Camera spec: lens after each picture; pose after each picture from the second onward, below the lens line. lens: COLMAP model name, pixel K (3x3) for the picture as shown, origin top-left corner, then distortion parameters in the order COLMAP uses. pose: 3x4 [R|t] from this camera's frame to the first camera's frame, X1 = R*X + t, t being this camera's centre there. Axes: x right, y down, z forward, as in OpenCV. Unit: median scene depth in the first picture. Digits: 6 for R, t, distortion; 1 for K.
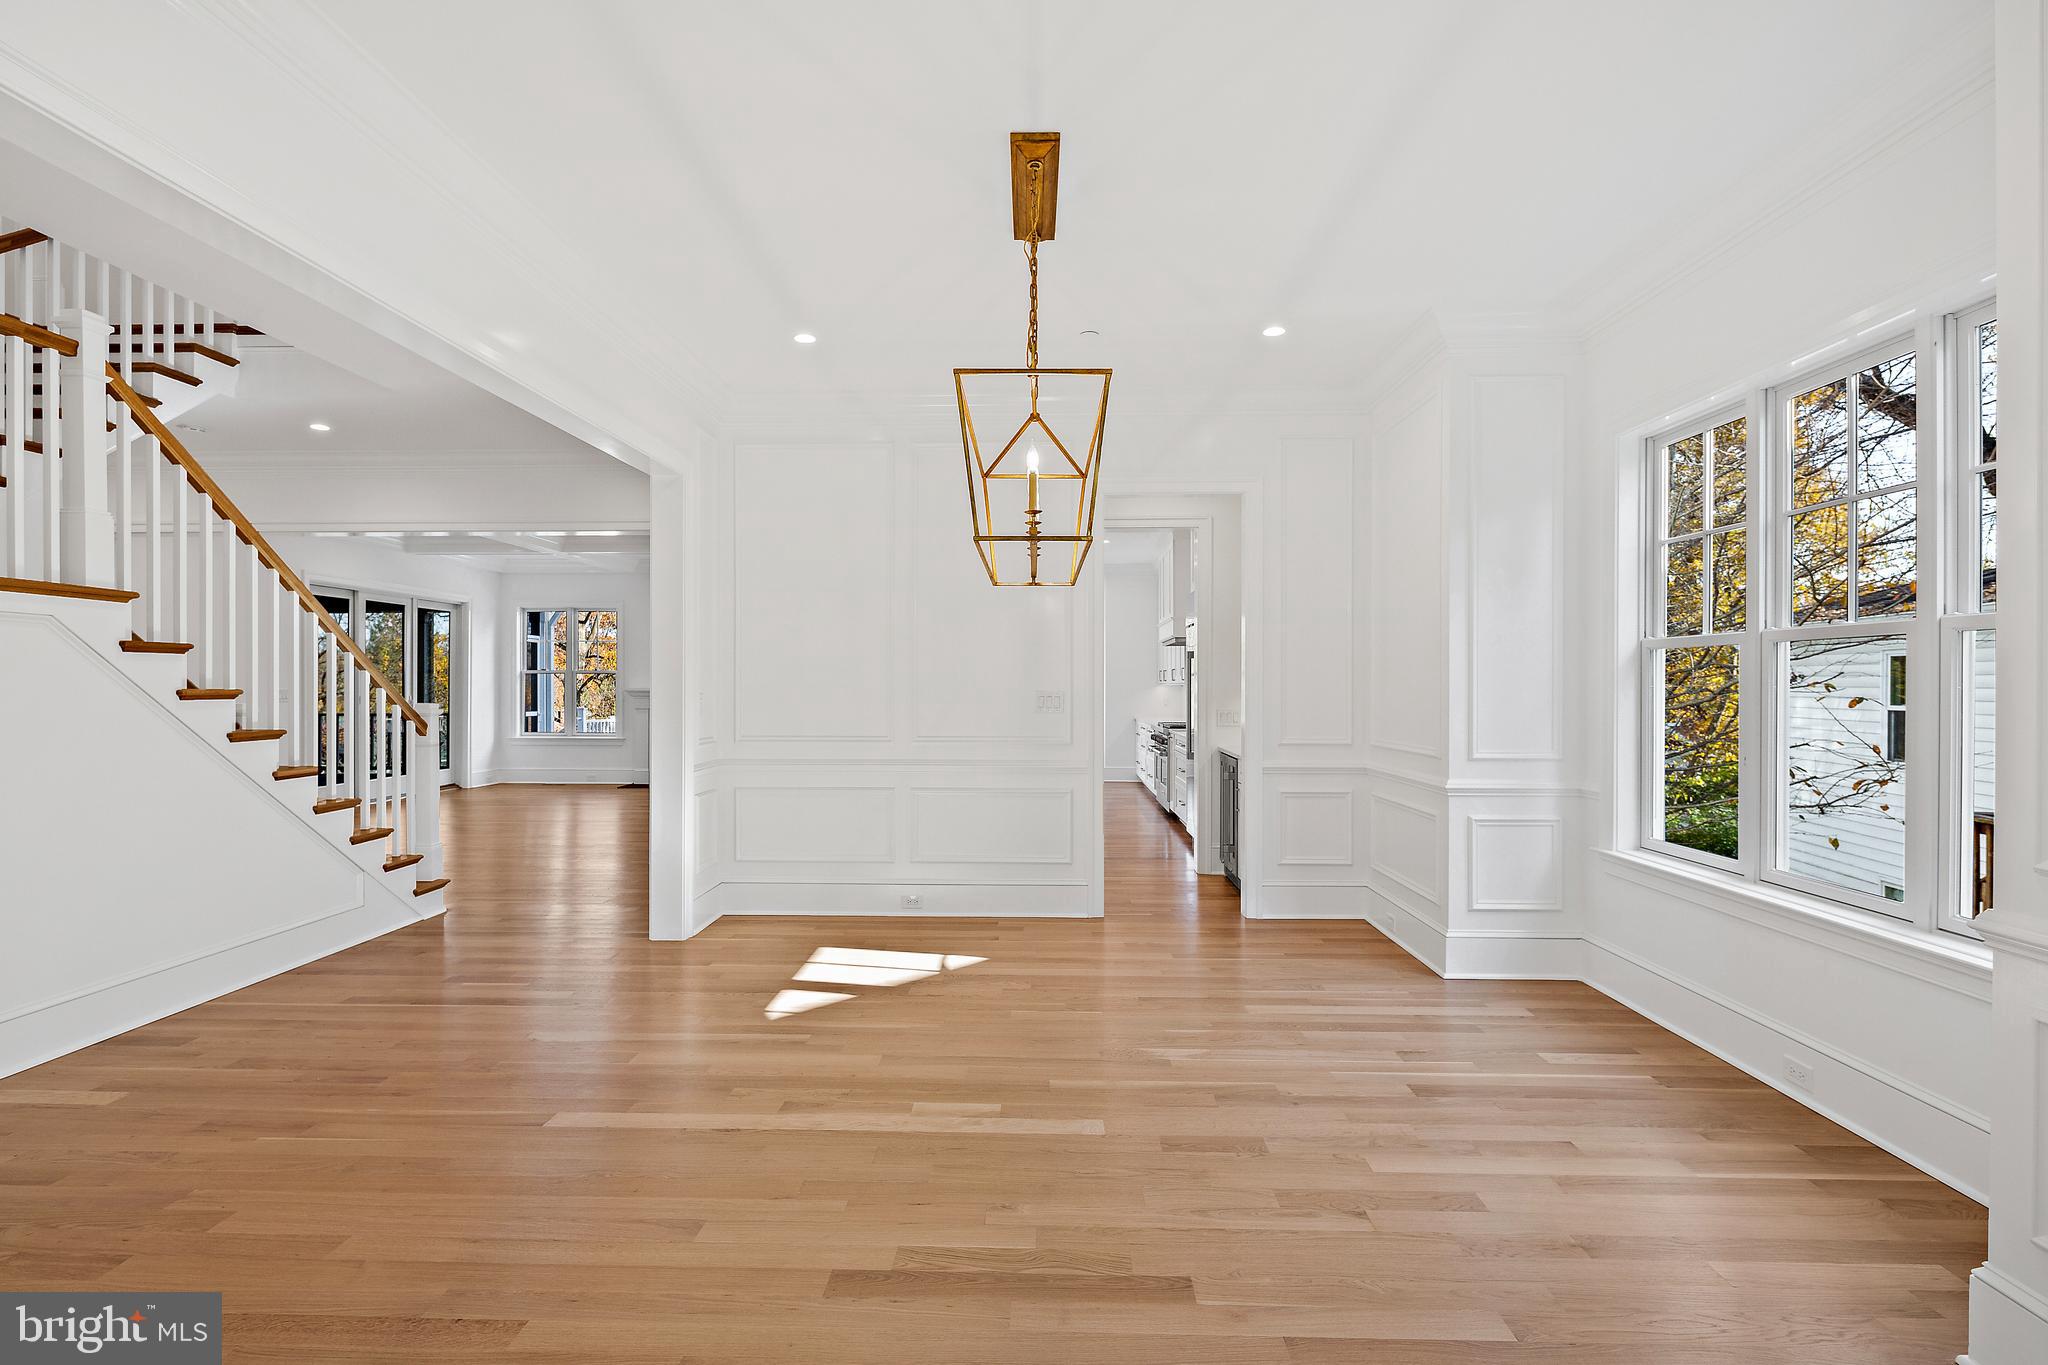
lens RADIAL K [[1003.3, 0, 1022.8], [0, 1003.3, 686.8], [0, 0, 1]] dist [0.004850, -0.000394]
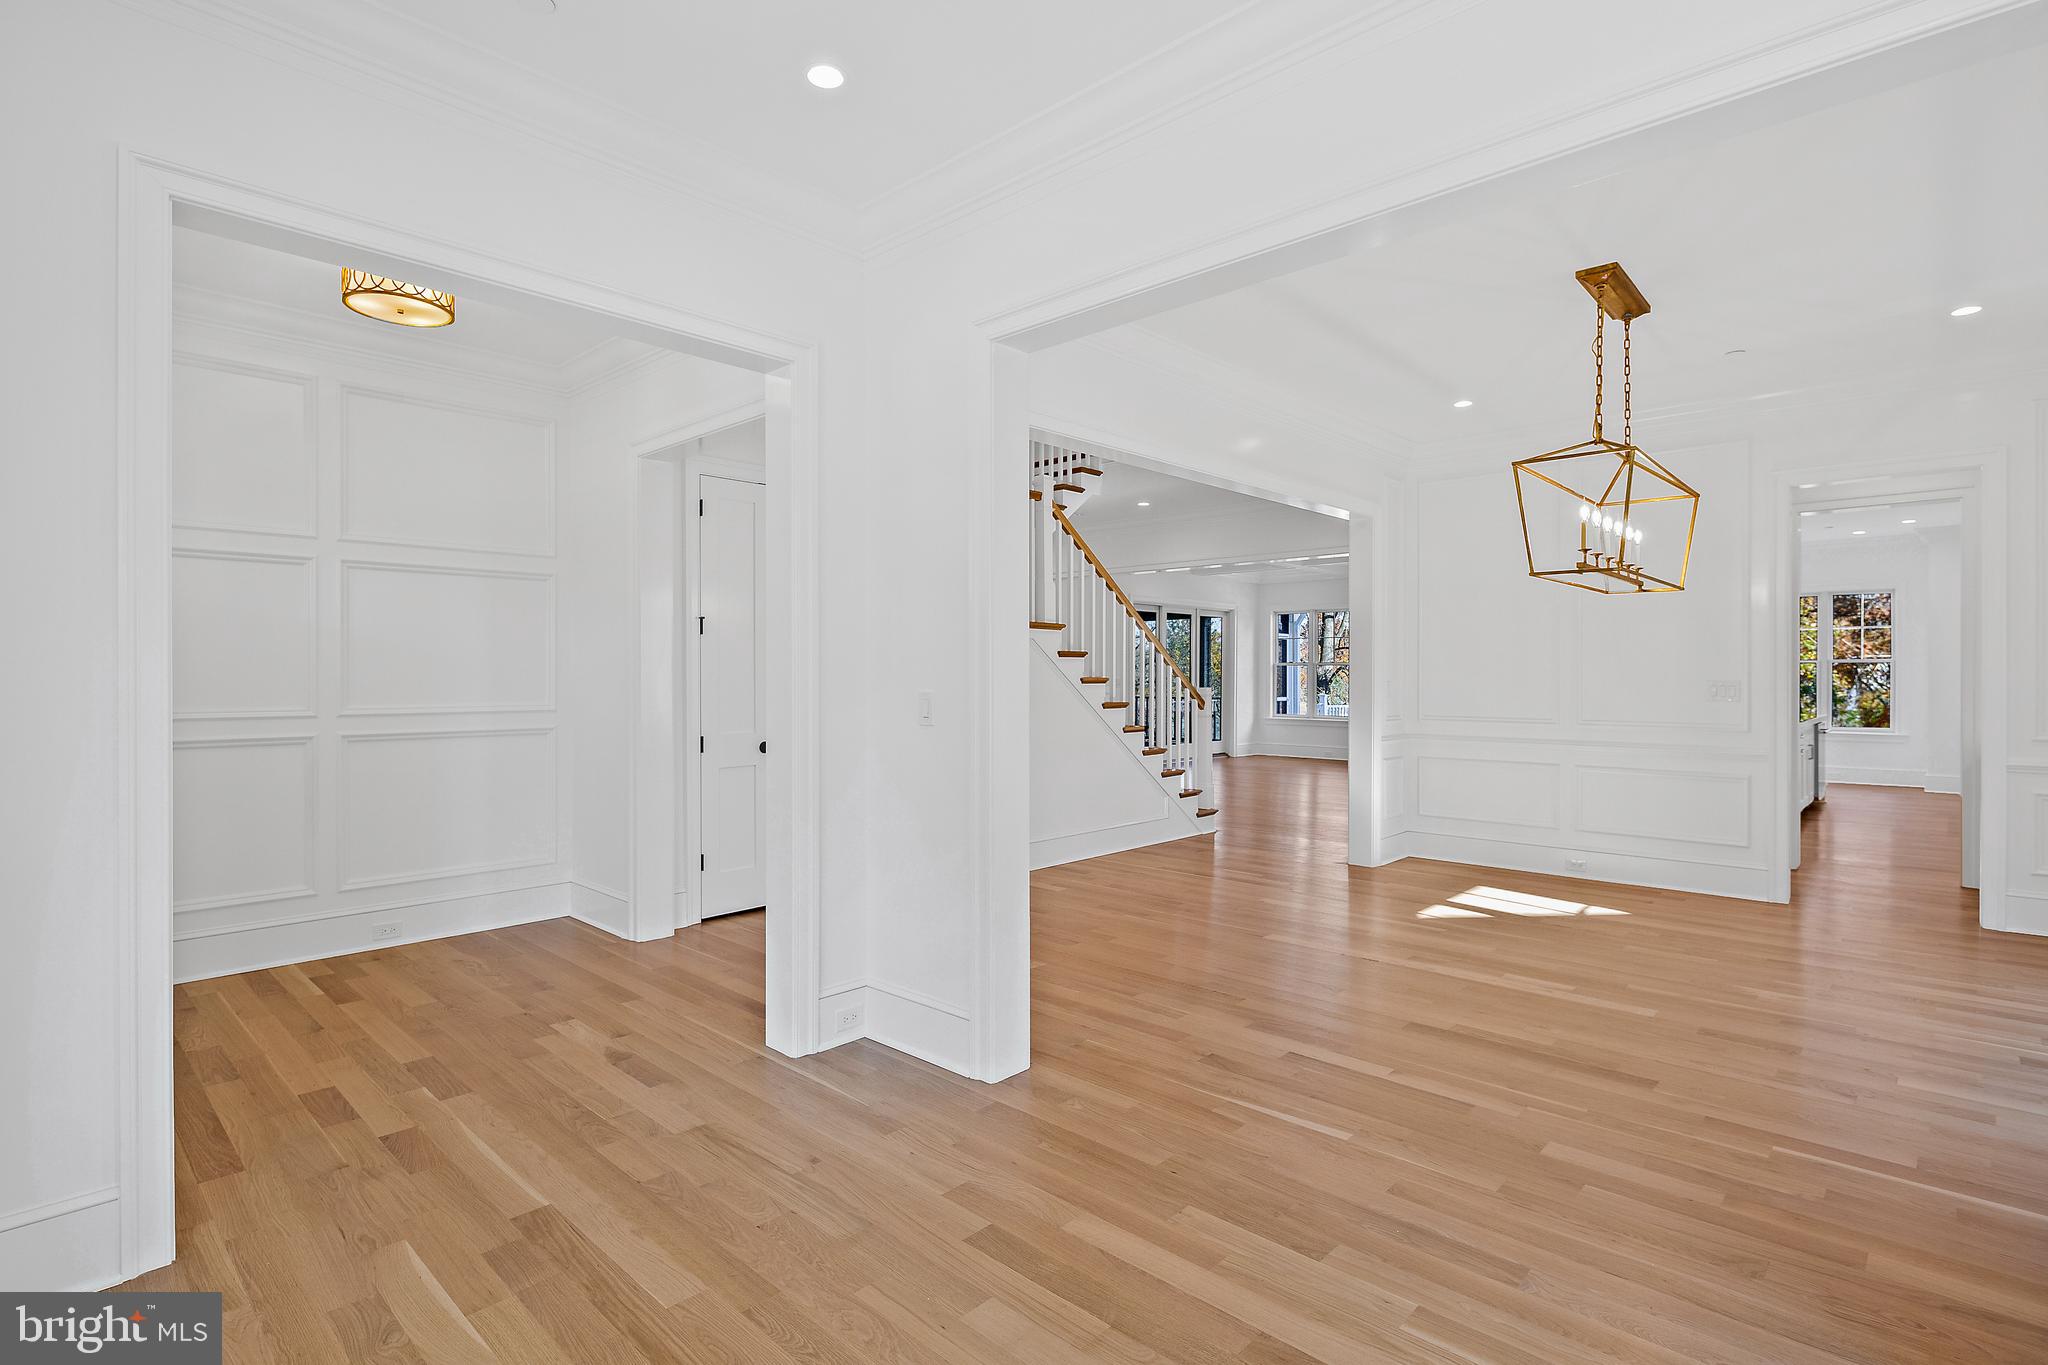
lens RADIAL K [[1003.3, 0, 1022.8], [0, 1003.3, 686.8], [0, 0, 1]] dist [0.004850, -0.000394]
pose [[0.753891, 0.007246, -0.656959, 0.177155], [-0.000227, 0.999942, 0.010769, -0.000400], [0.656999, -0.007969, 0.753849, -0.292061]]
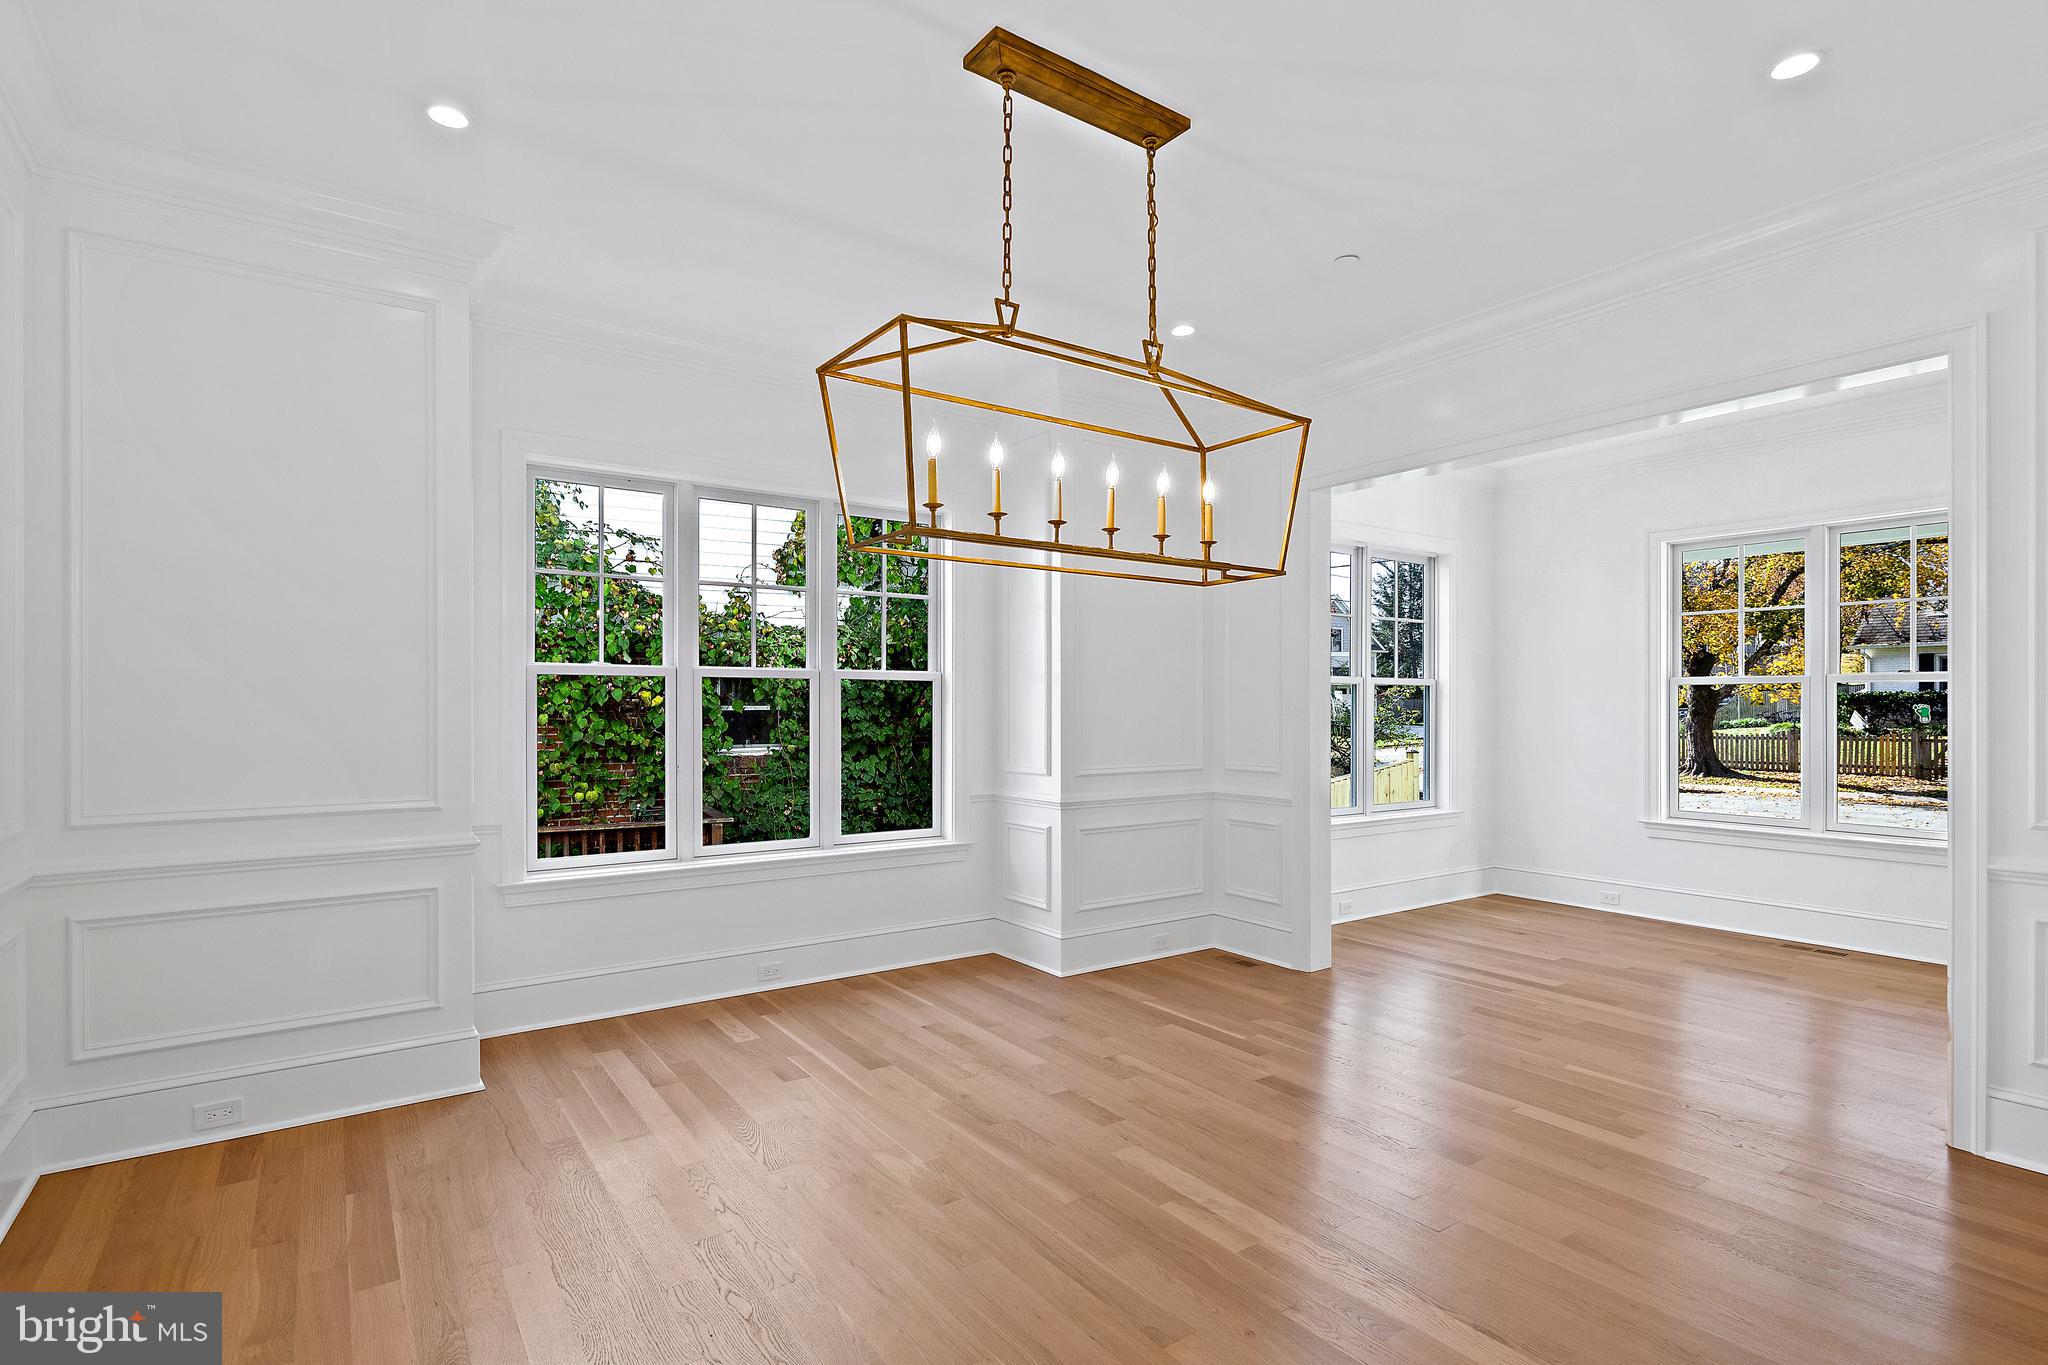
lens RADIAL K [[1009.8, 0, 1030.6], [0, 1009.8, 706.1], [0, 0, 1]] dist [-0.000122, -0.000174]
pose [[-0.608290, 0.000967, 0.793715, -0.366088], [0.004037, 0.999990, 0.001875, -0.001795], [-0.793705, 0.004345, -0.608287, 0.934580]]
